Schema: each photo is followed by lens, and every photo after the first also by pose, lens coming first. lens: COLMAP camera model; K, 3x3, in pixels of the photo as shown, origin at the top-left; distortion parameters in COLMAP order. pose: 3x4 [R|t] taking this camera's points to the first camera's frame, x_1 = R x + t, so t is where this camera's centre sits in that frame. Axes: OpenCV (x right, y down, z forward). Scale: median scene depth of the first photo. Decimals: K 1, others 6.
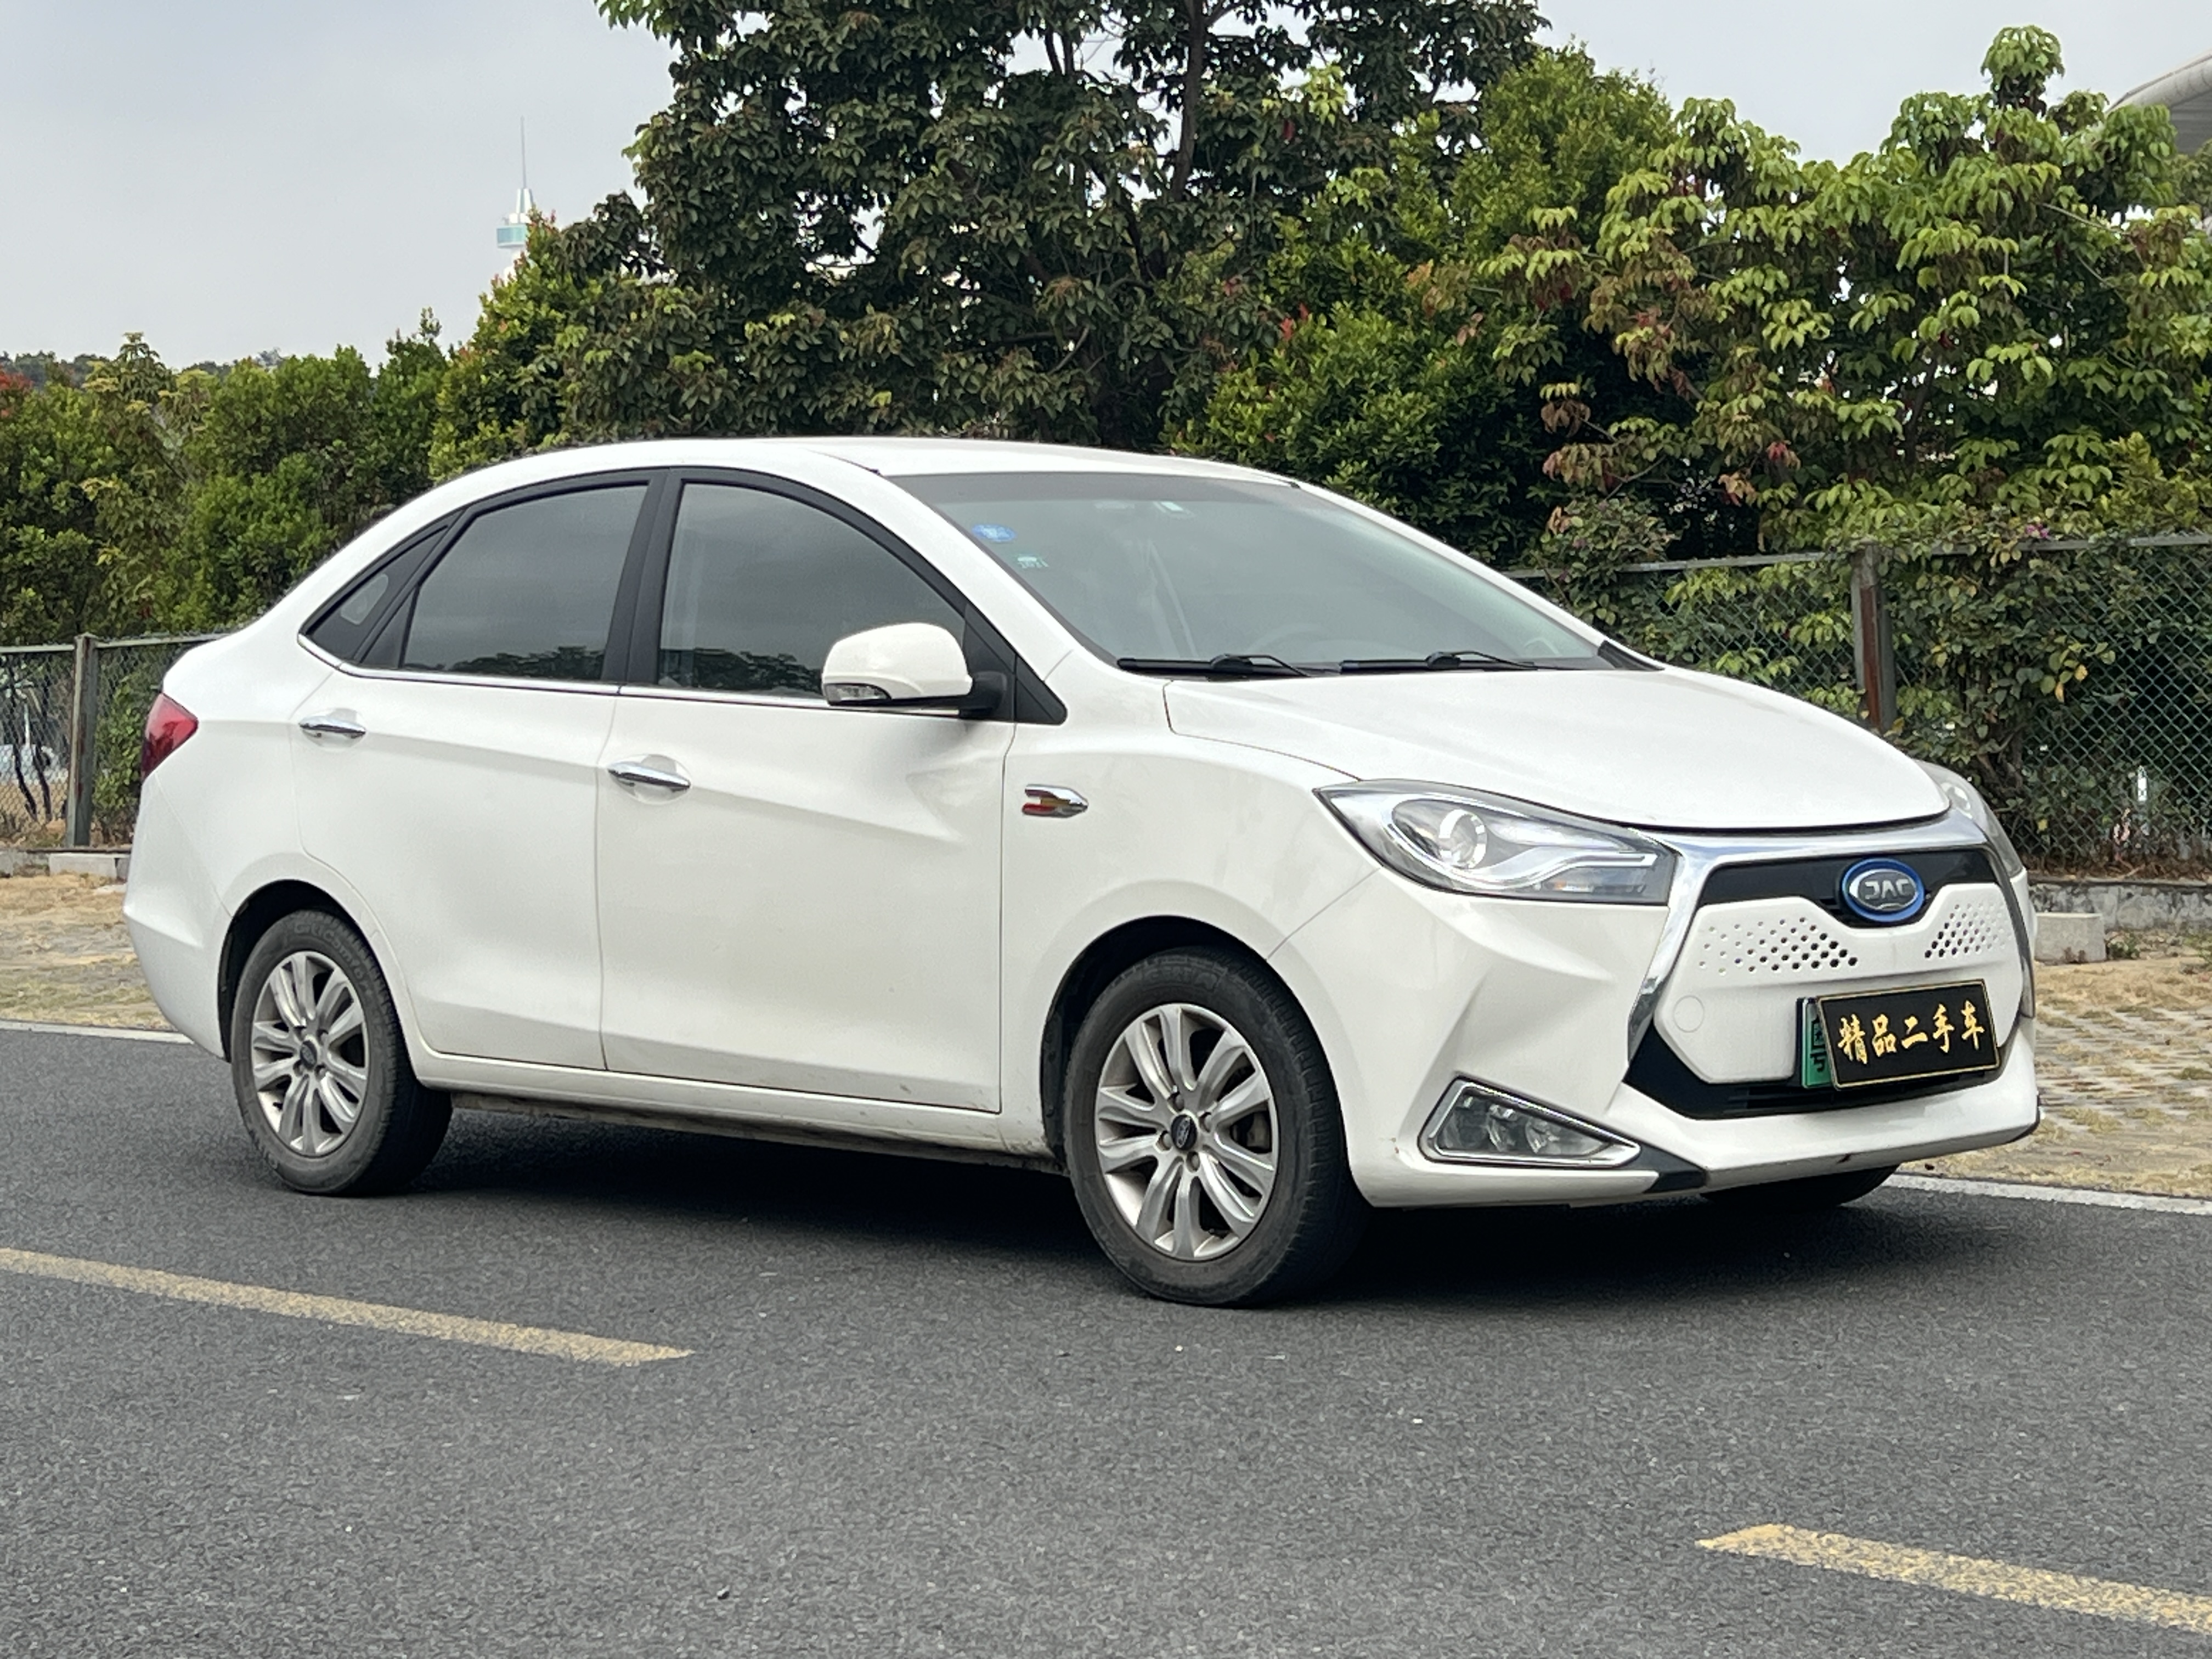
lens RADIAL K [[3899.6, 0, 1109.1], [0, 3899.6, 829.9], [0, 0, 1]] dist [0.278275, 0.000000]
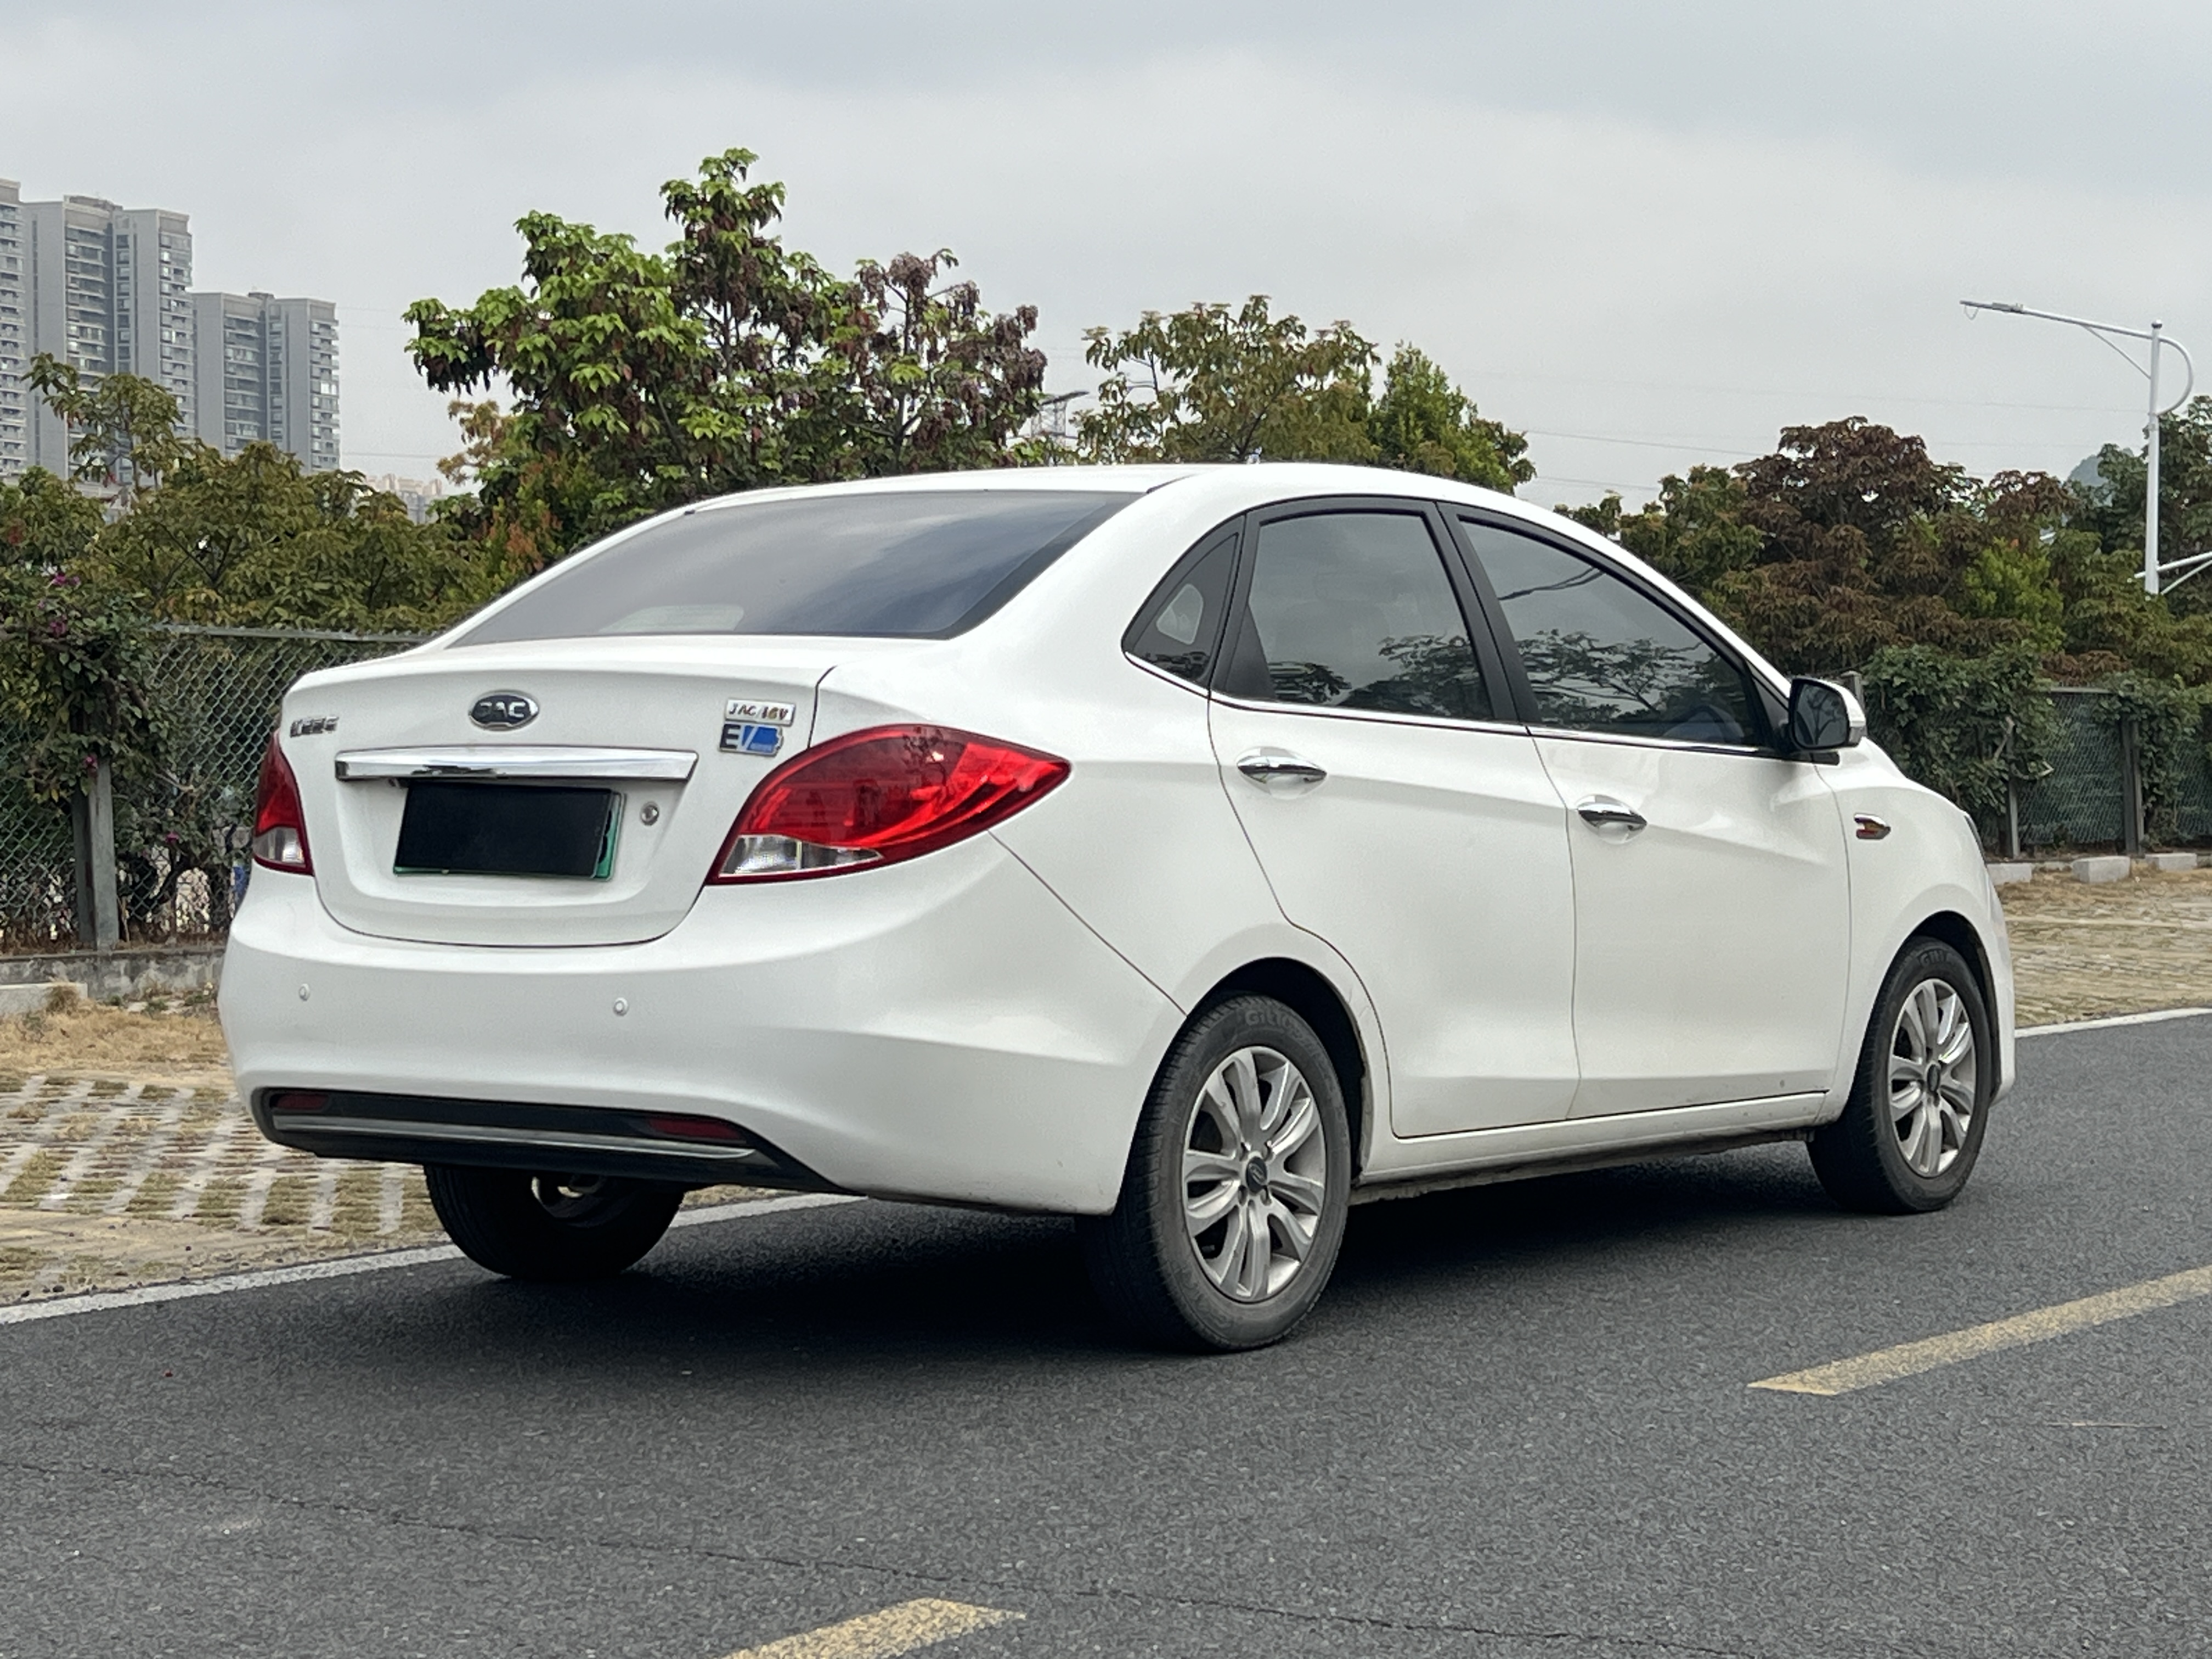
lens RADIAL K [[4330.1, 0, 1097.7], [0, 4330.1, 828.0], [0, 0, 1]] dist [0.171726, 0.000000]
pose [[-0.151067, 0.009139, 0.988481, -1.331126], [0.052274, 0.998632, -0.001244, -0.017811], [-0.987140, 0.051484, -0.151338, 1.441335]]
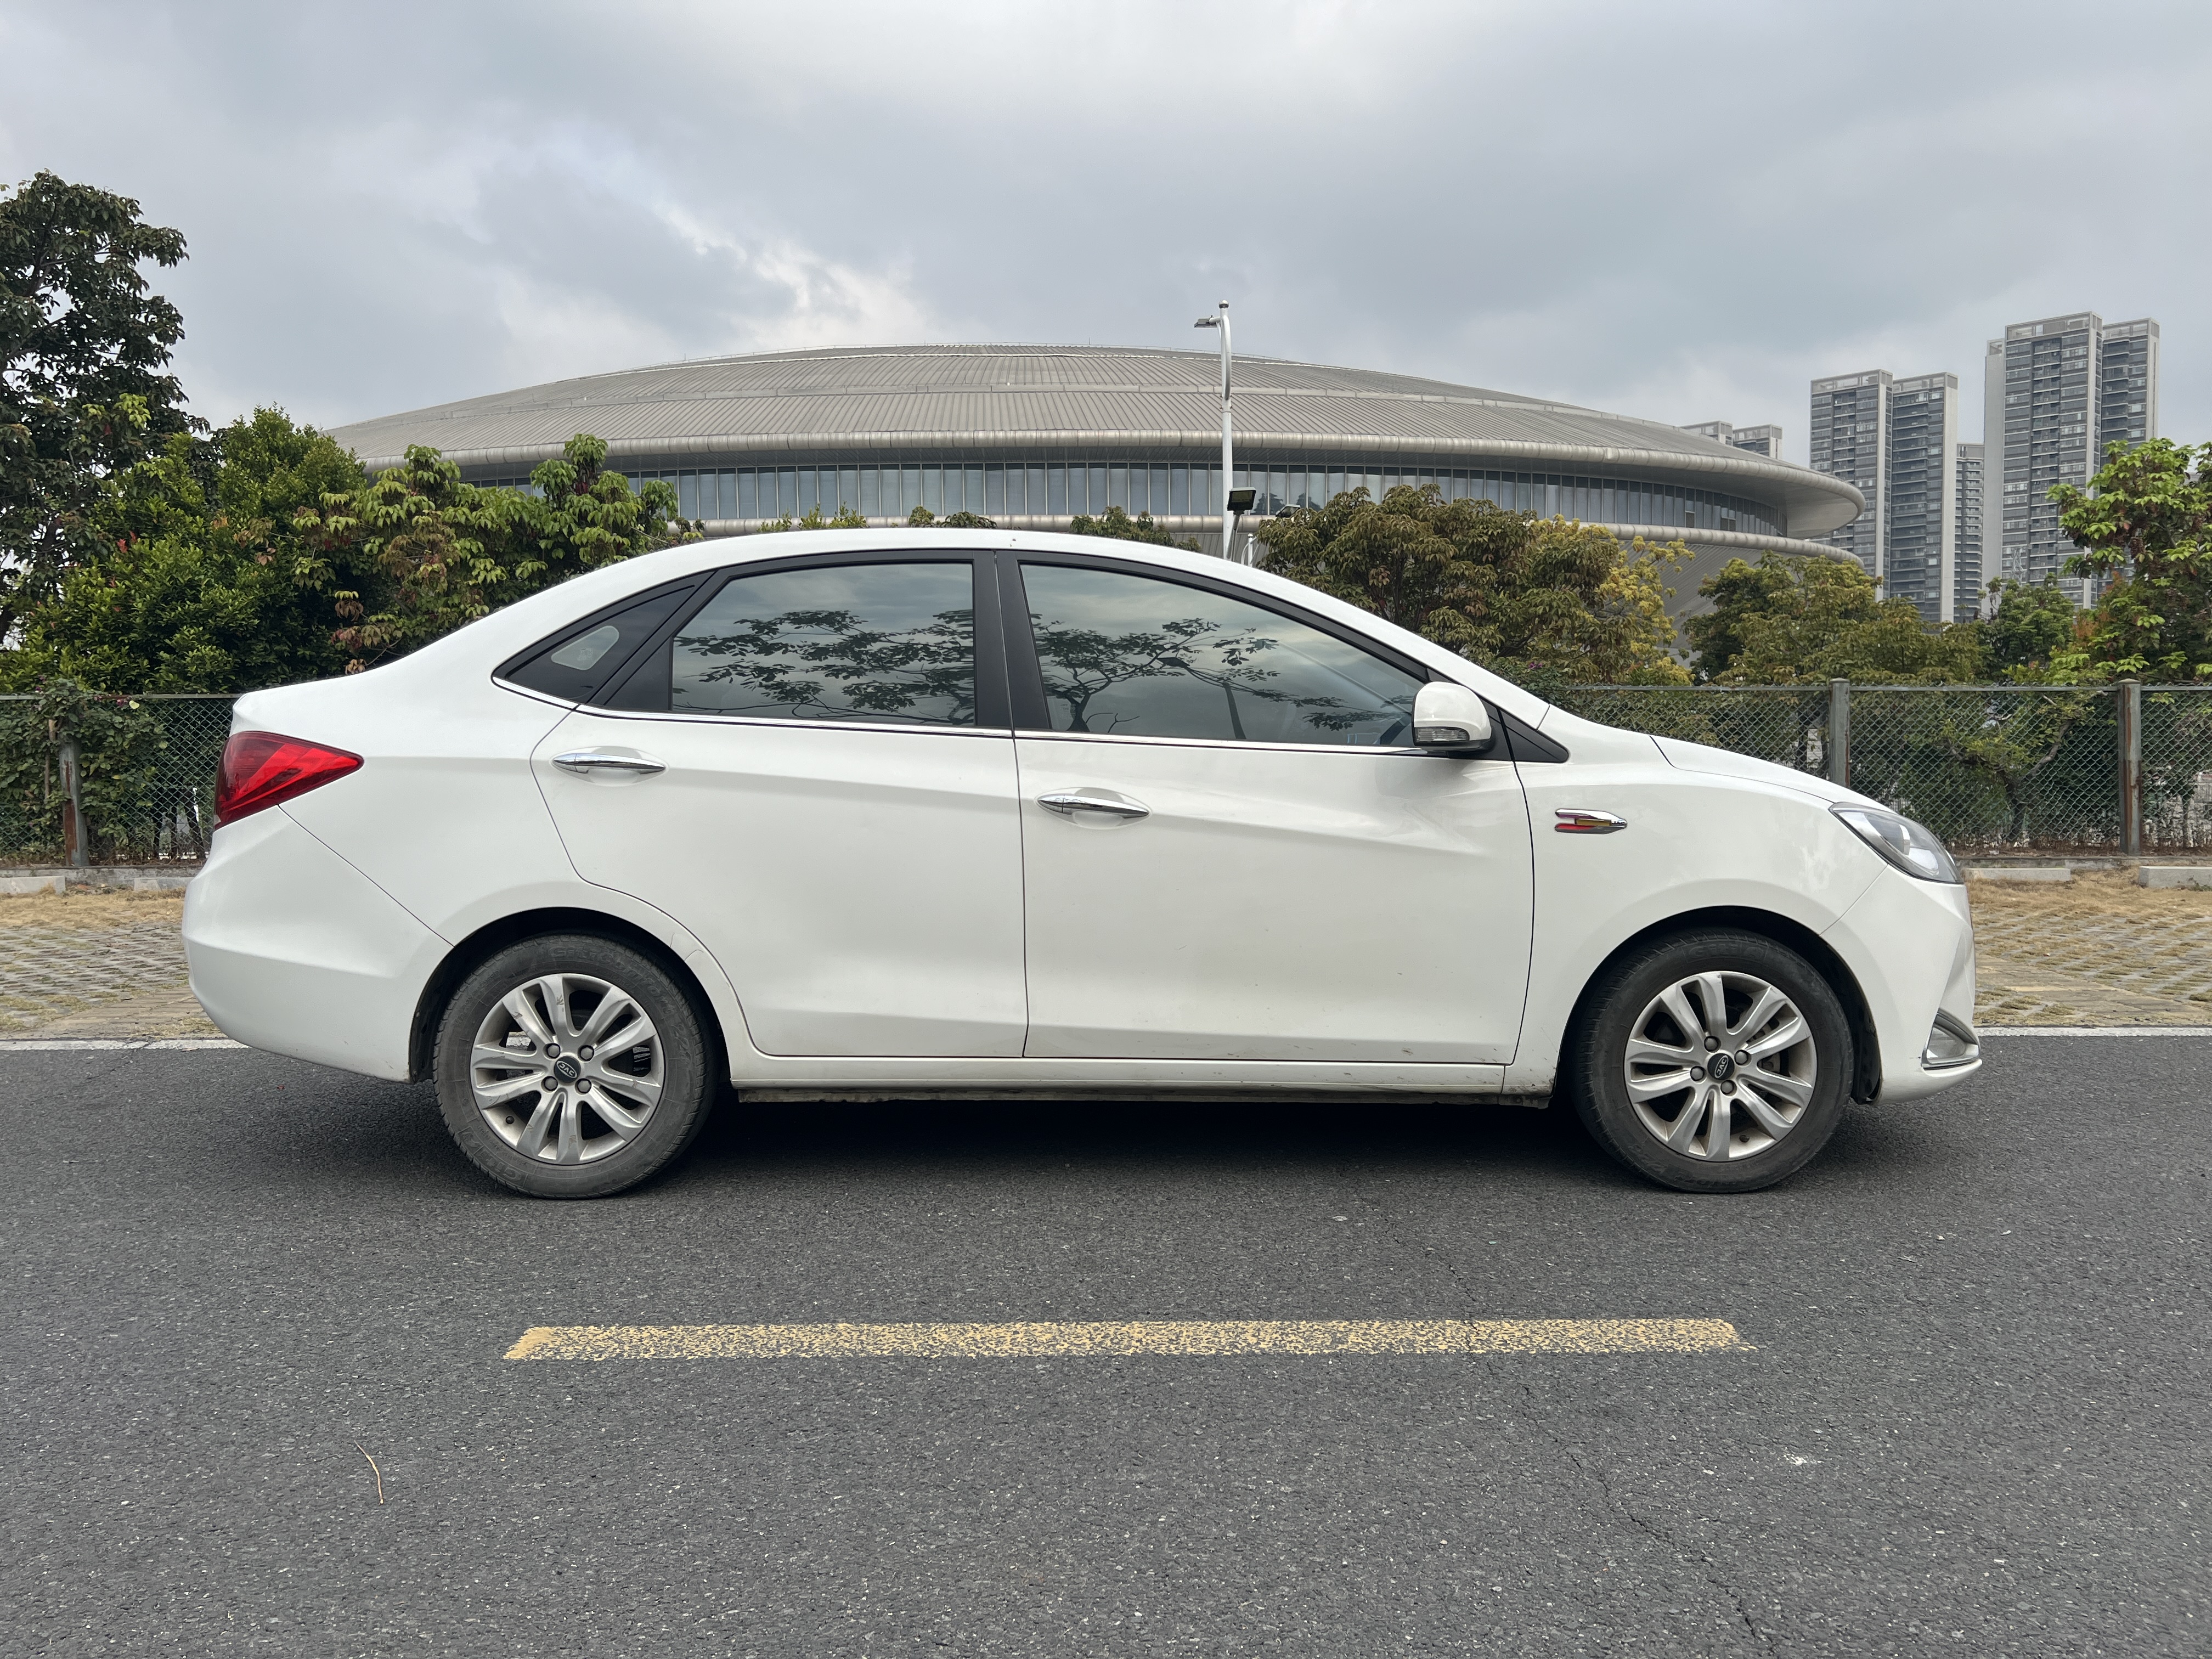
lens RADIAL K [[1682.6, 0, 1077.3], [0, 1682.6, 861.5], [0, 0, 1]] dist [0.108034, 0.001457]
pose [[0.705061, -0.013660, 0.709015, -0.534427], [0.015273, 0.999875, 0.004076, 0.001071], [-0.708982, 0.007955, 0.705181, 0.716230]]
